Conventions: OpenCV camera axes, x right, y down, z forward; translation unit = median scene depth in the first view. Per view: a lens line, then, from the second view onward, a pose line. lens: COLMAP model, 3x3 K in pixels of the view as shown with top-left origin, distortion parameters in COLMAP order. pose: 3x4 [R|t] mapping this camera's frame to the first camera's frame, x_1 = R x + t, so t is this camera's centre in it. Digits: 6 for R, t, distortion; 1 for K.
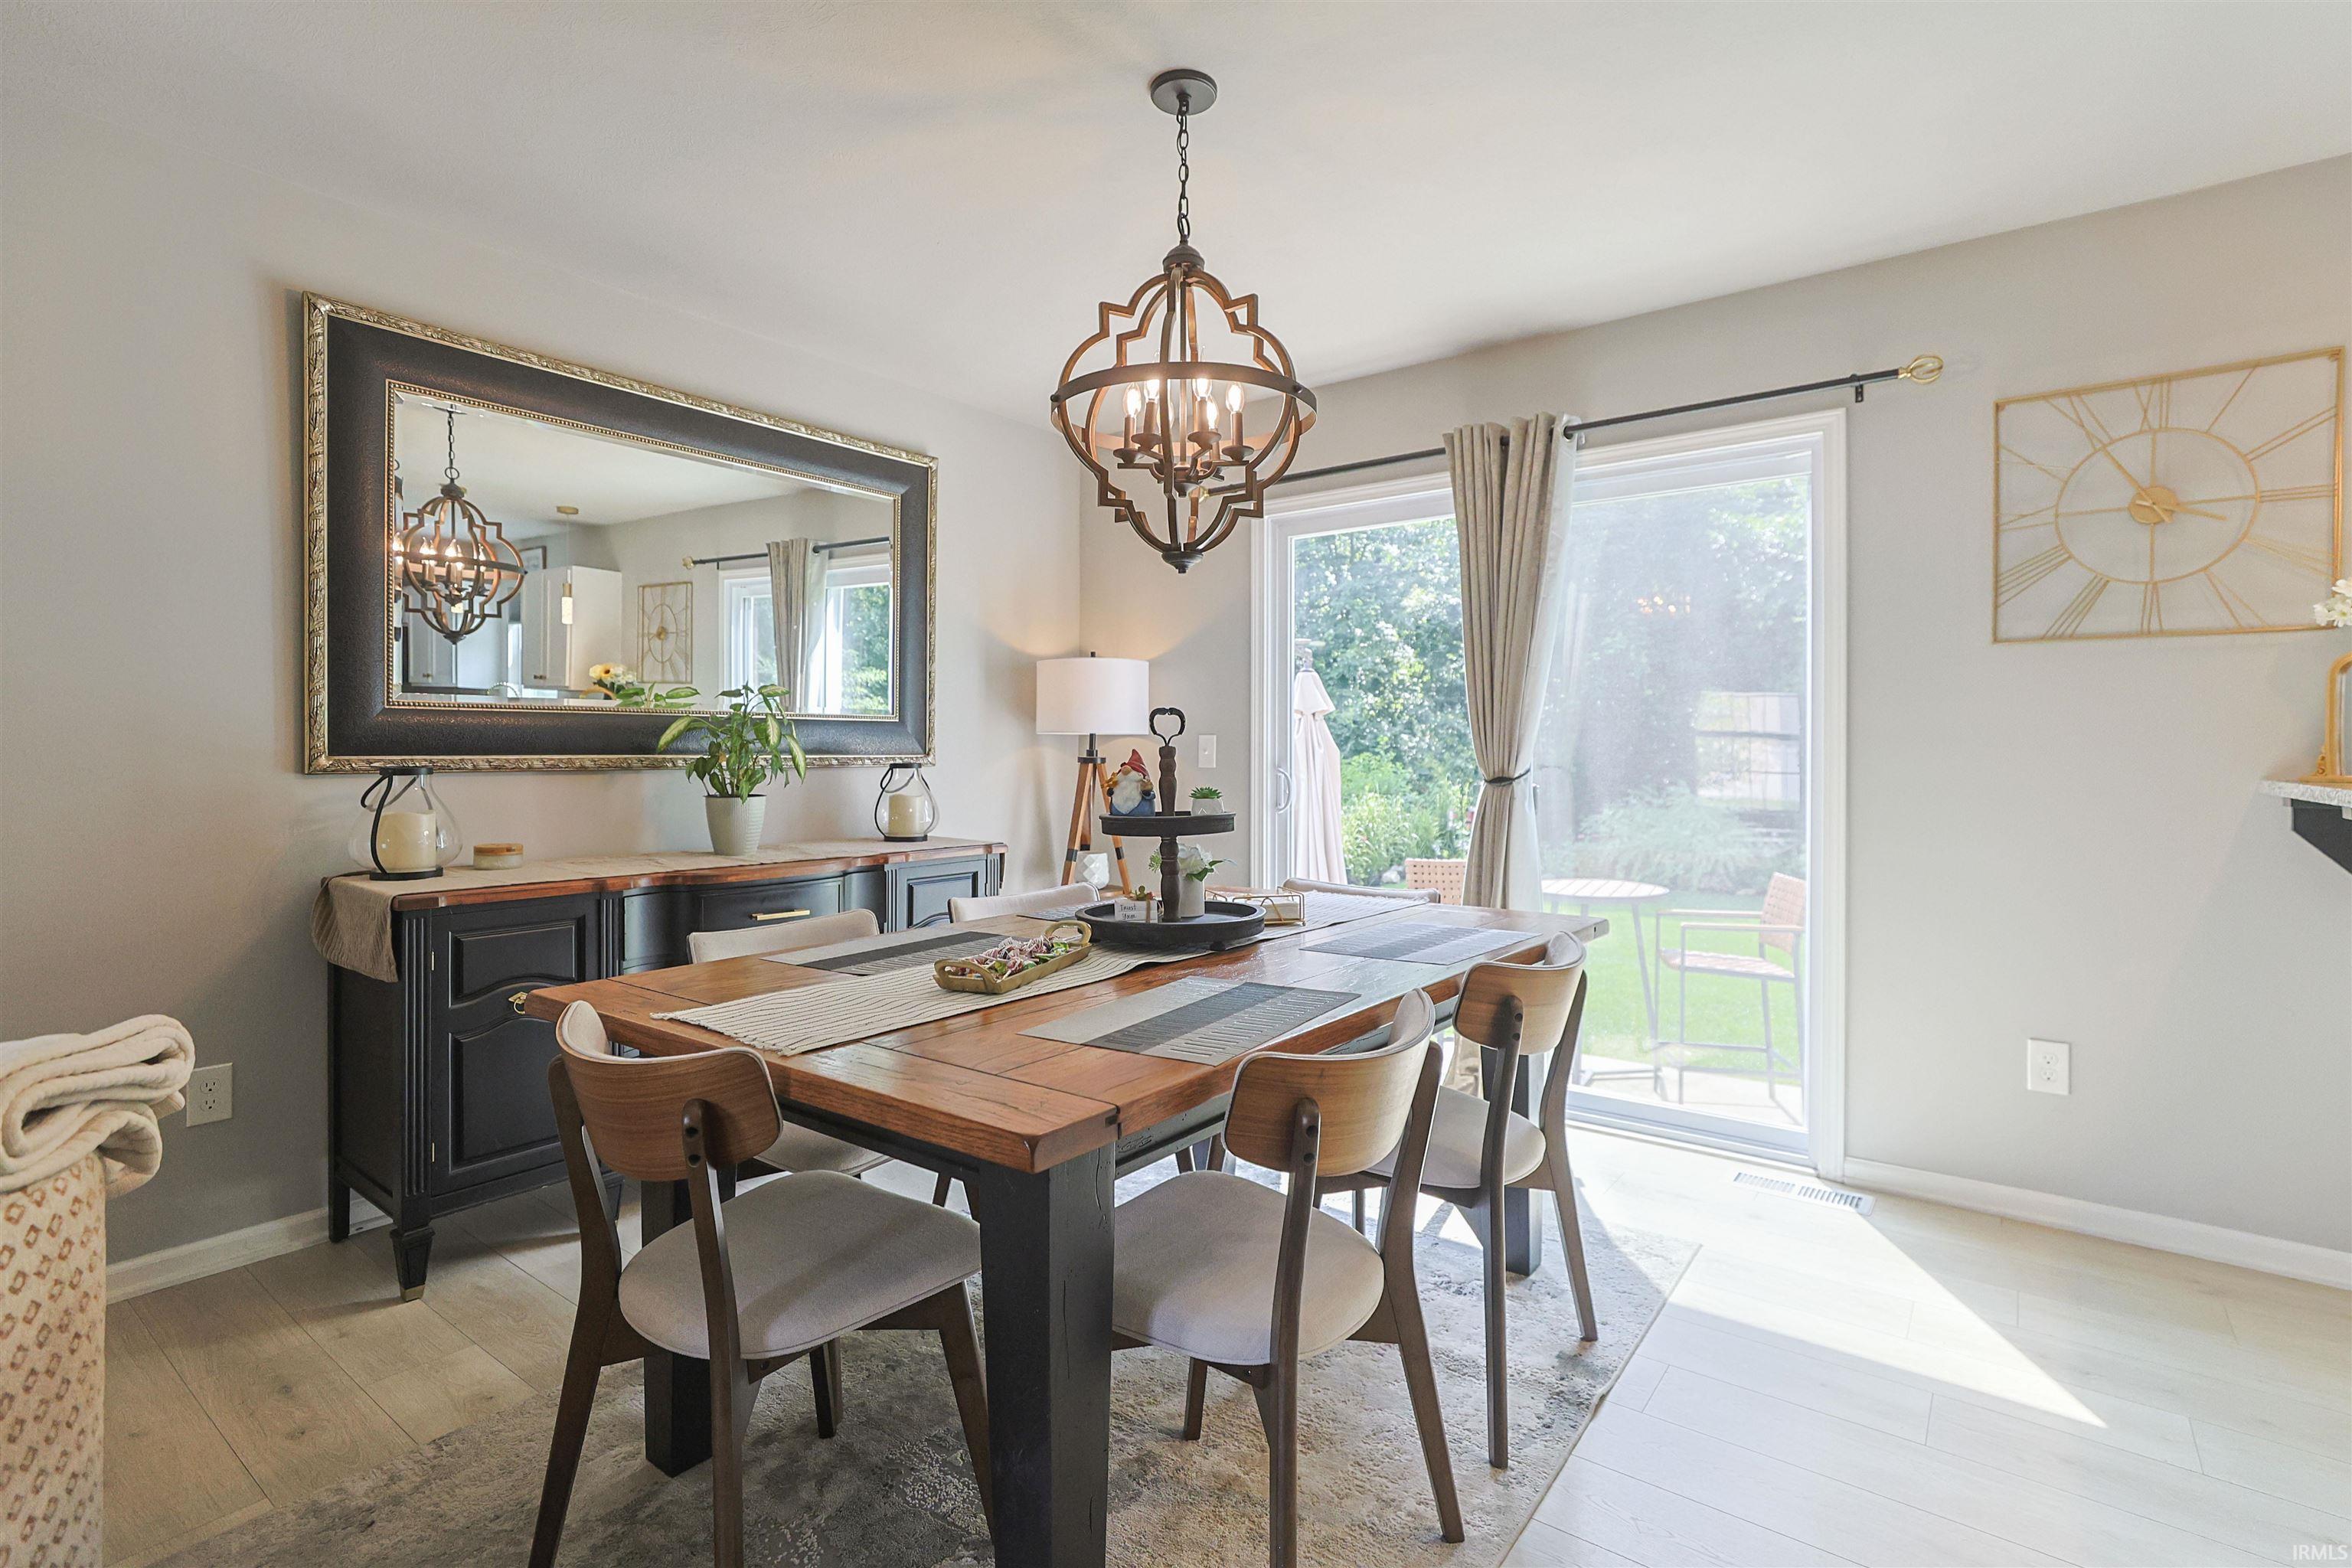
lens RADIAL K [[1122.1, 0, 1173.6], [0, 1122.1, 773.9], [0, 0, 1]] dist [-0.002021, -0.000019]
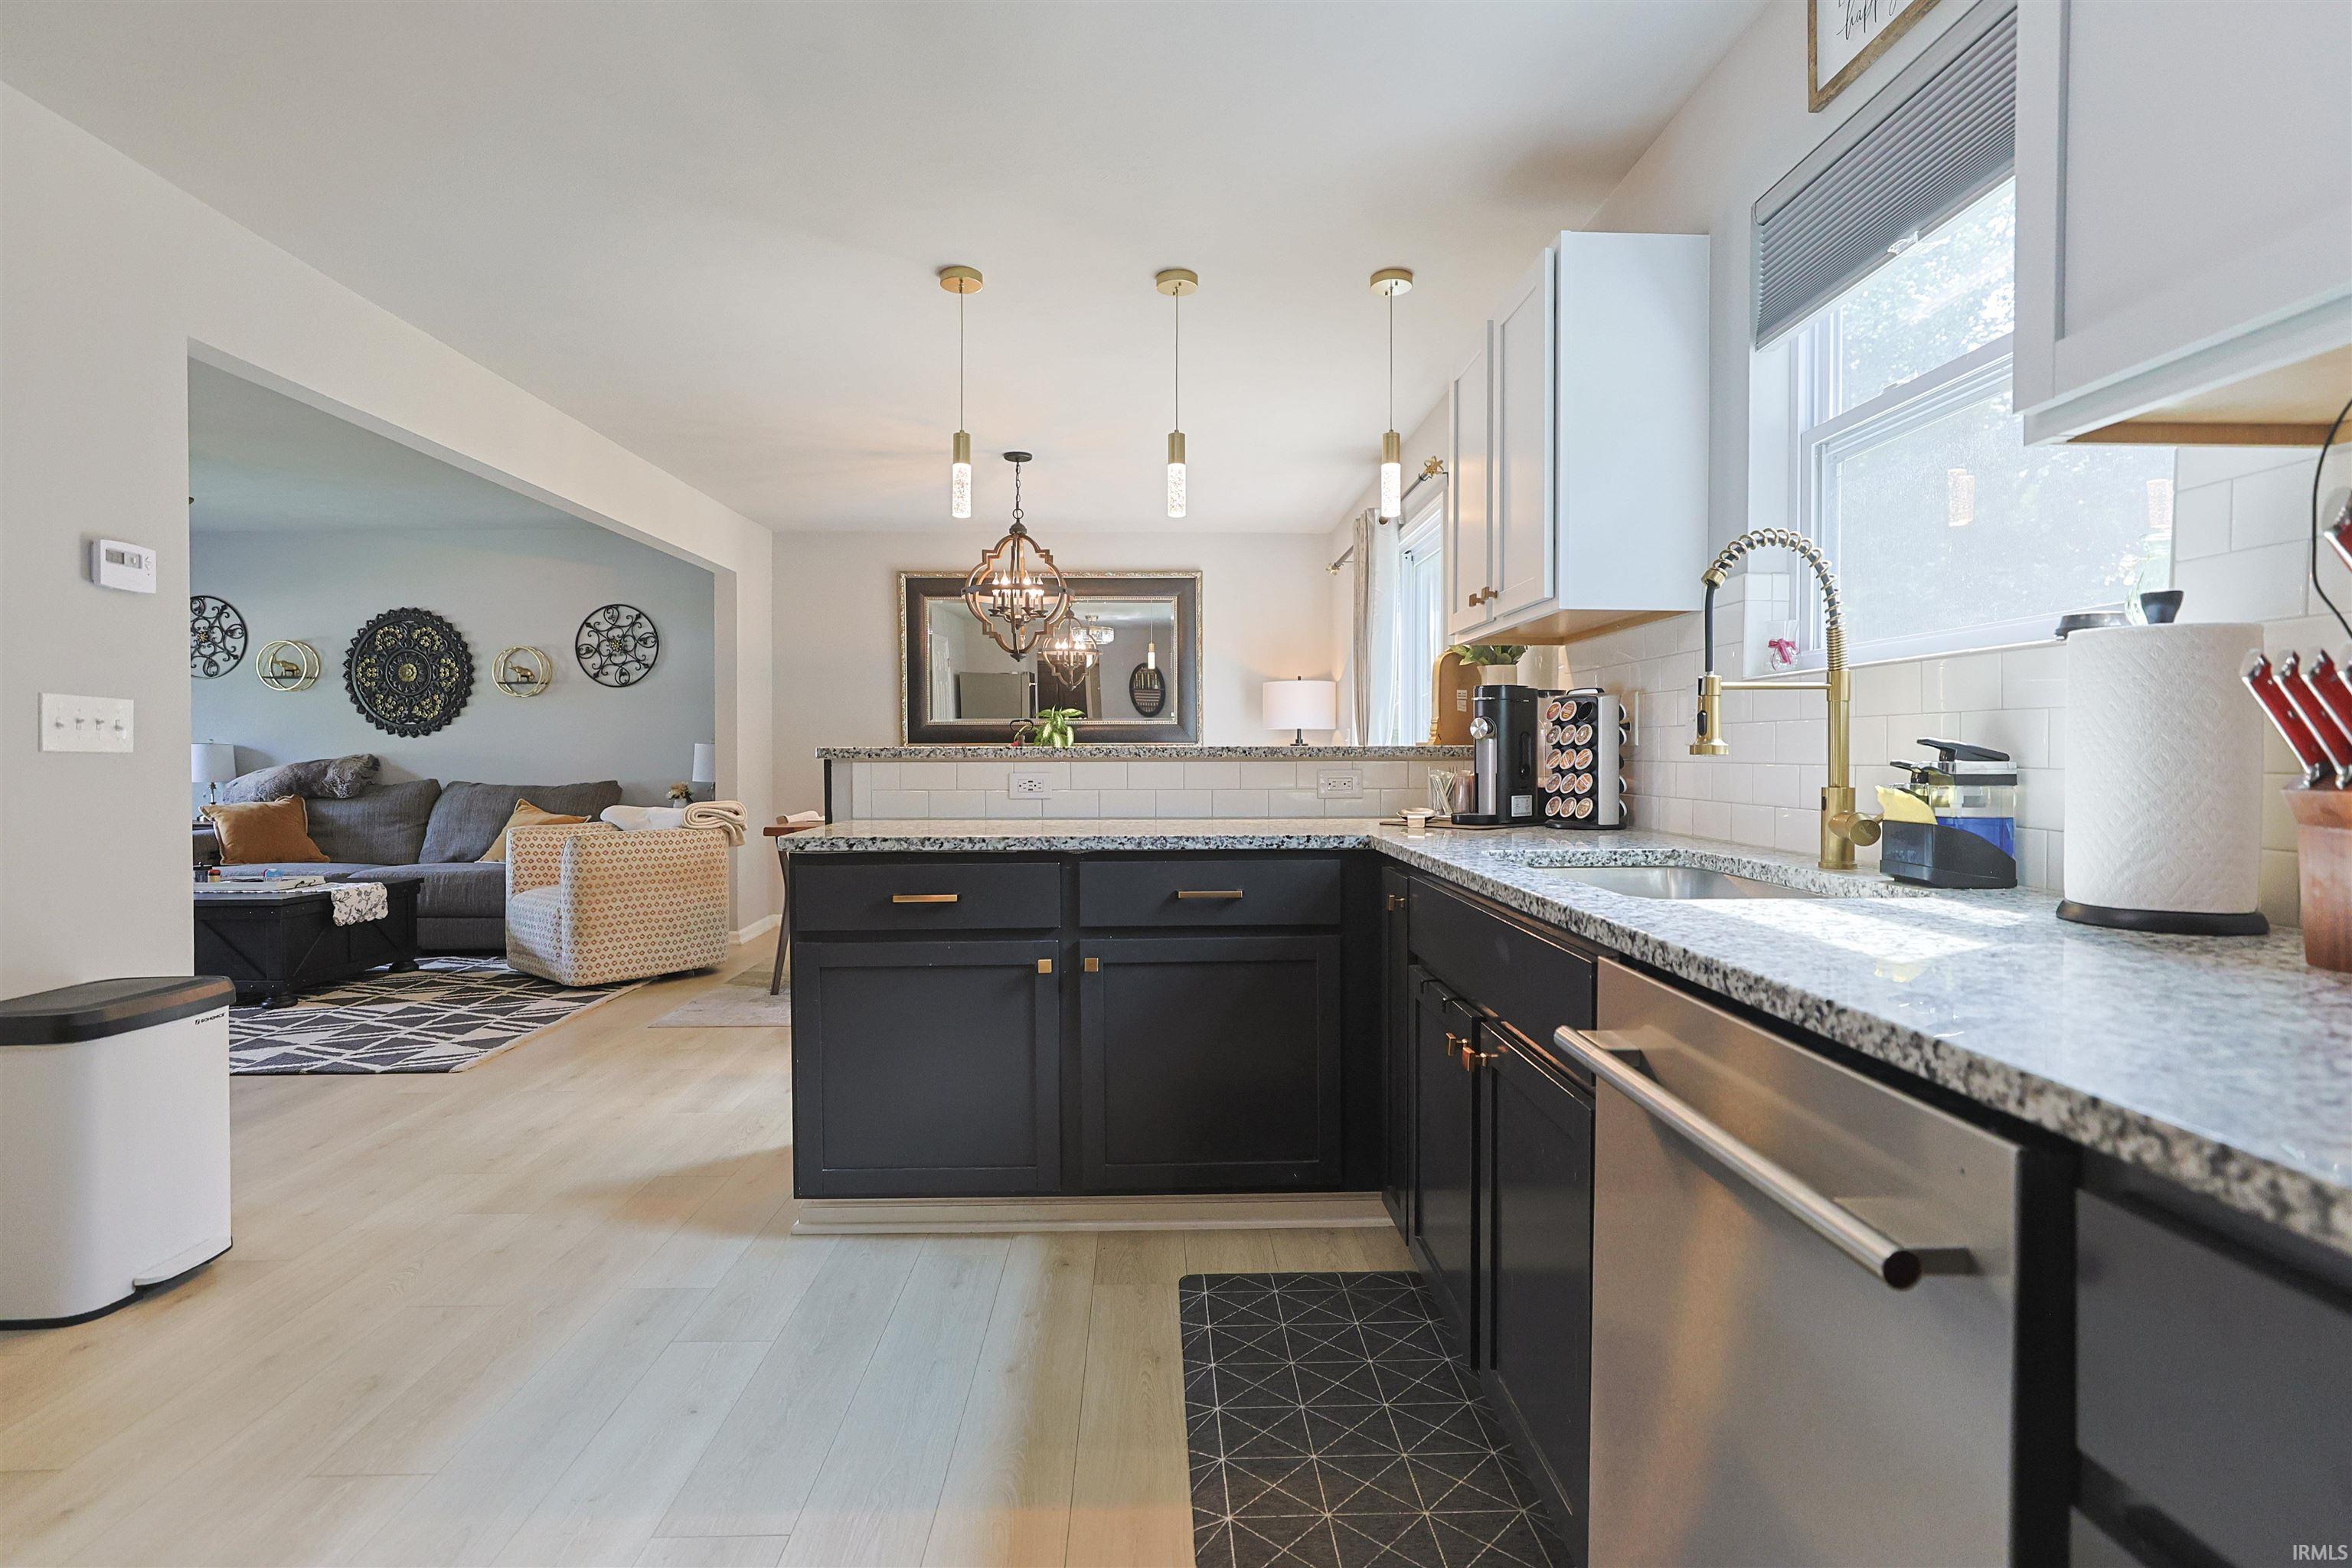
lens RADIAL K [[1180.9, 0, 1177.5], [0, 1180.9, 760.0], [0, 0, 1]] dist [0.003650, 0.002458]
pose [[0.615714, 0.001035, -0.787969, 1.854224], [-0.011211, 0.999909, -0.007446, 0.035914], [0.787890, 0.013419, 0.615670, -0.214727]]
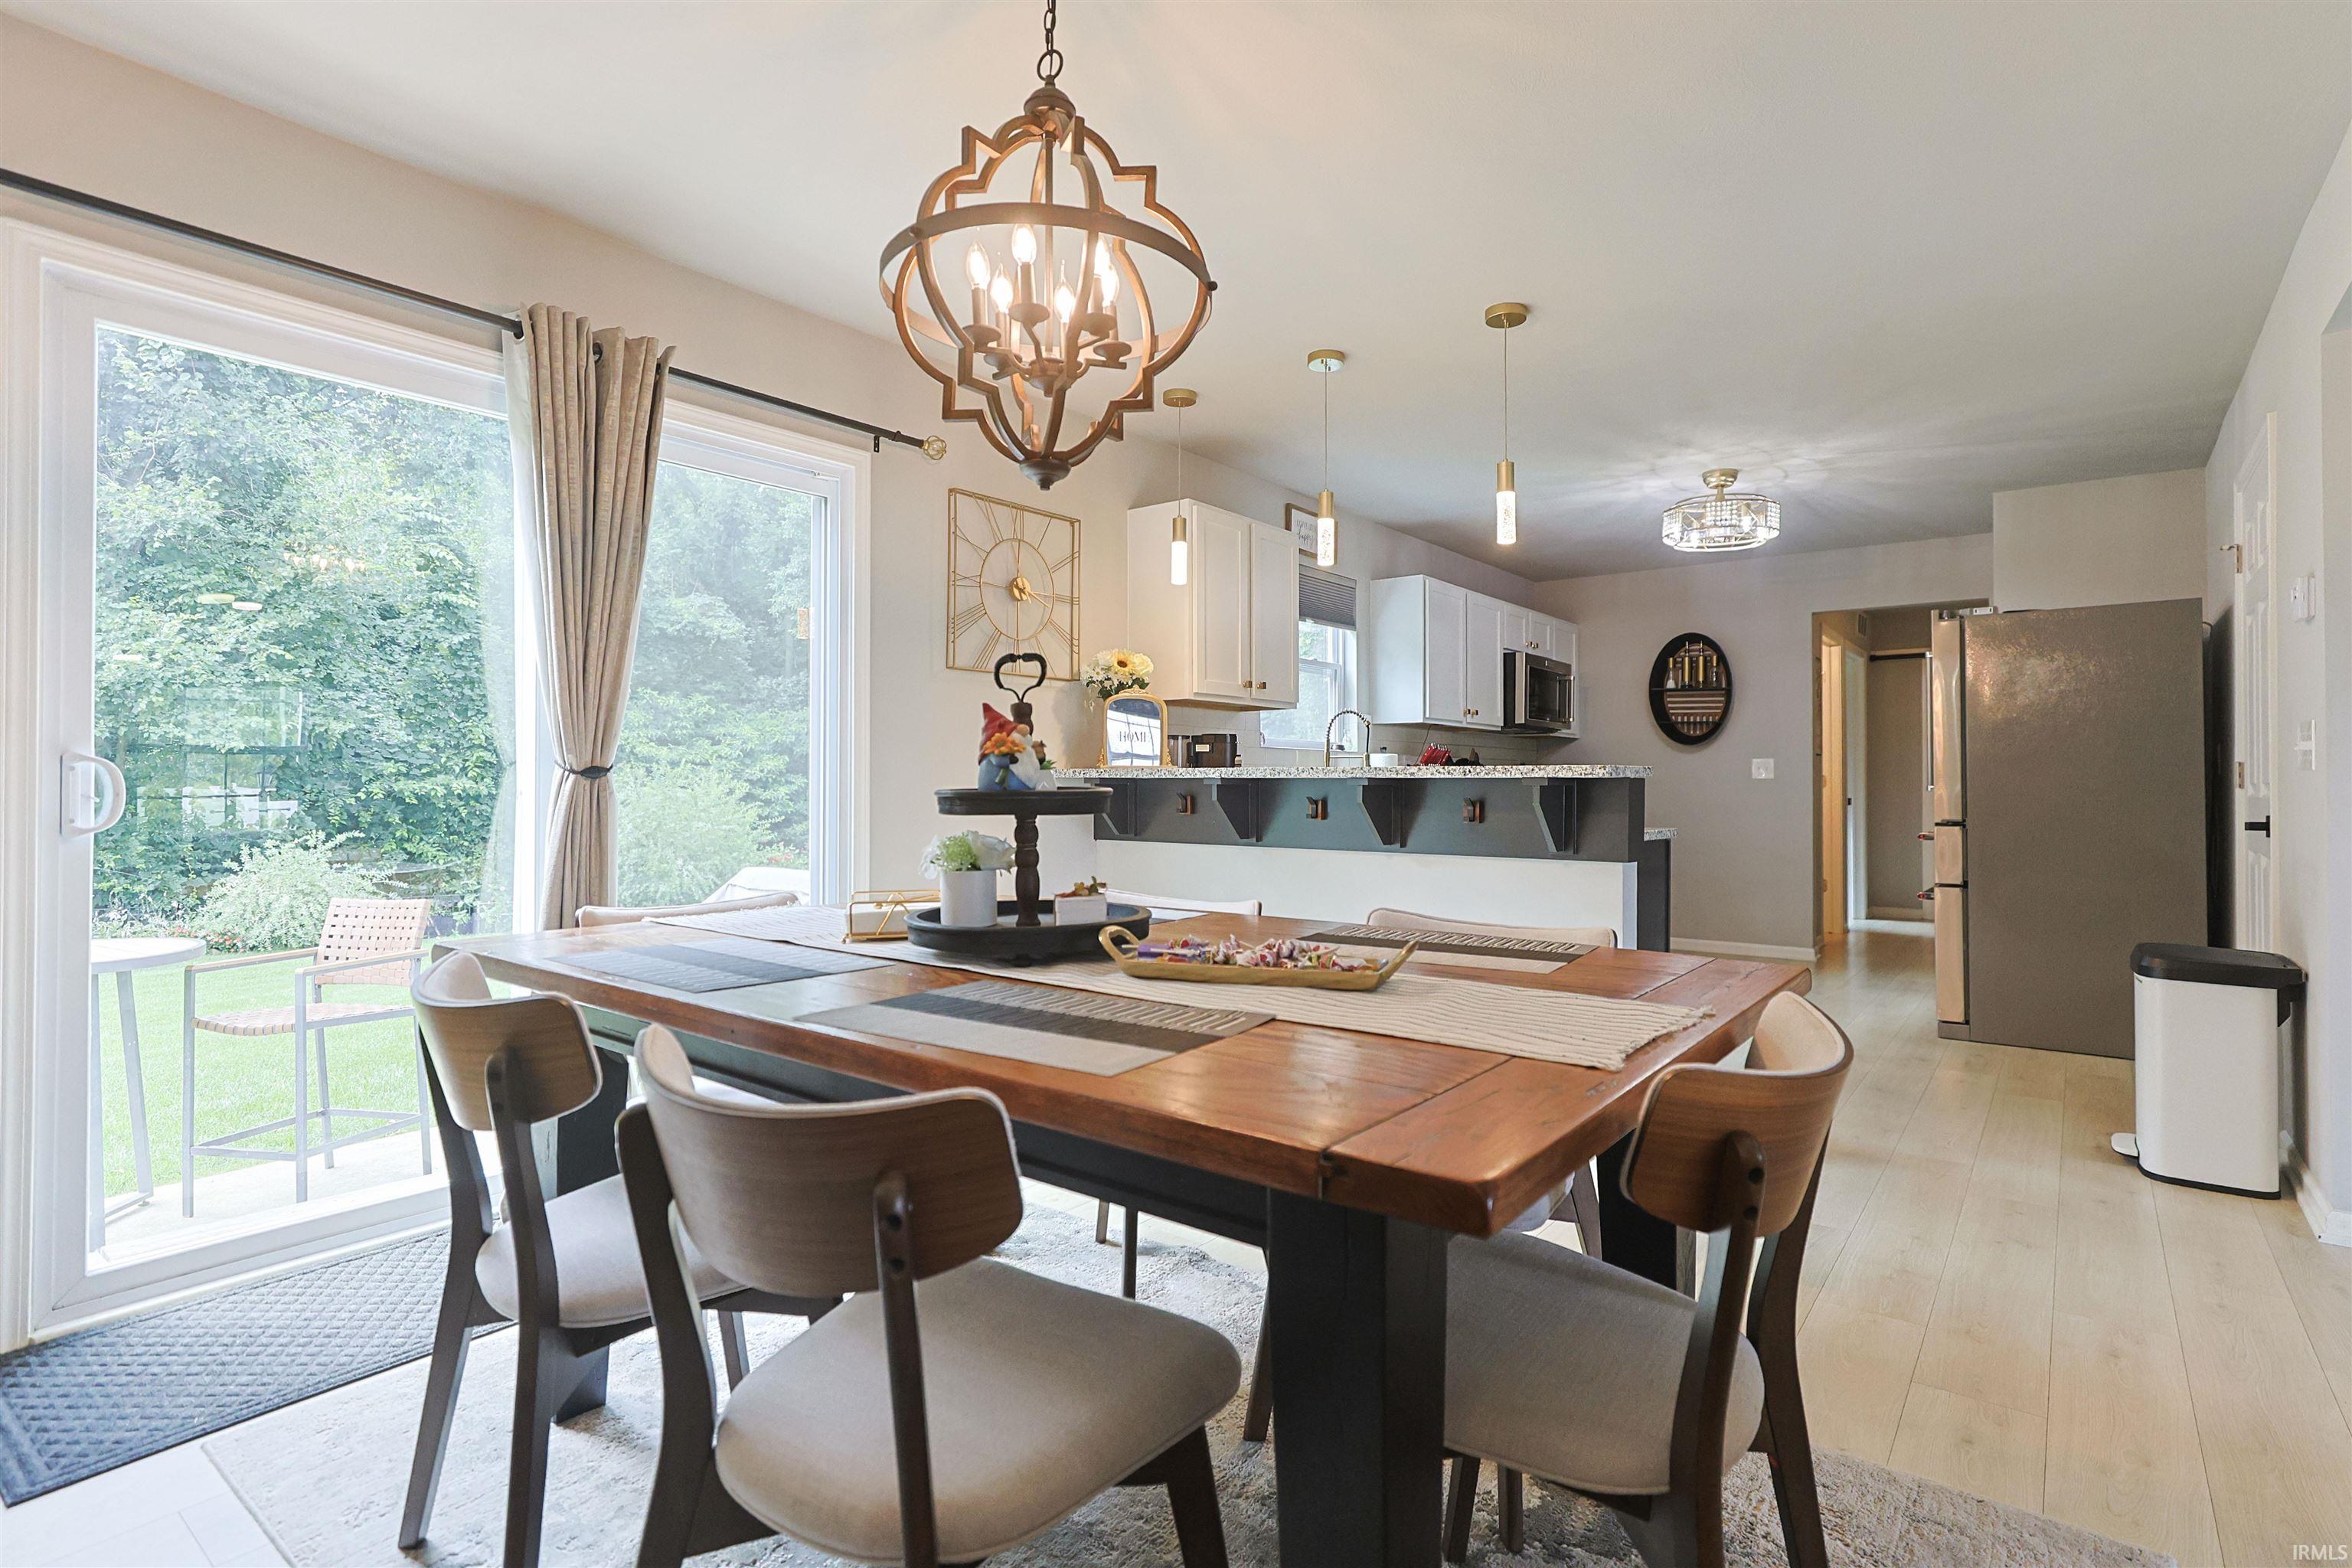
lens RADIAL K [[1148.0, 0, 1195.8], [0, 1148.0, 778.2], [0, 0, 1]] dist [-0.004080, 0.000706]
pose [[0.015822, 0.006308, 0.999855, -0.685017], [0.013550, 0.999887, -0.006522, 0.029670], [-0.999783, 0.013651, 0.015735, 0.747542]]
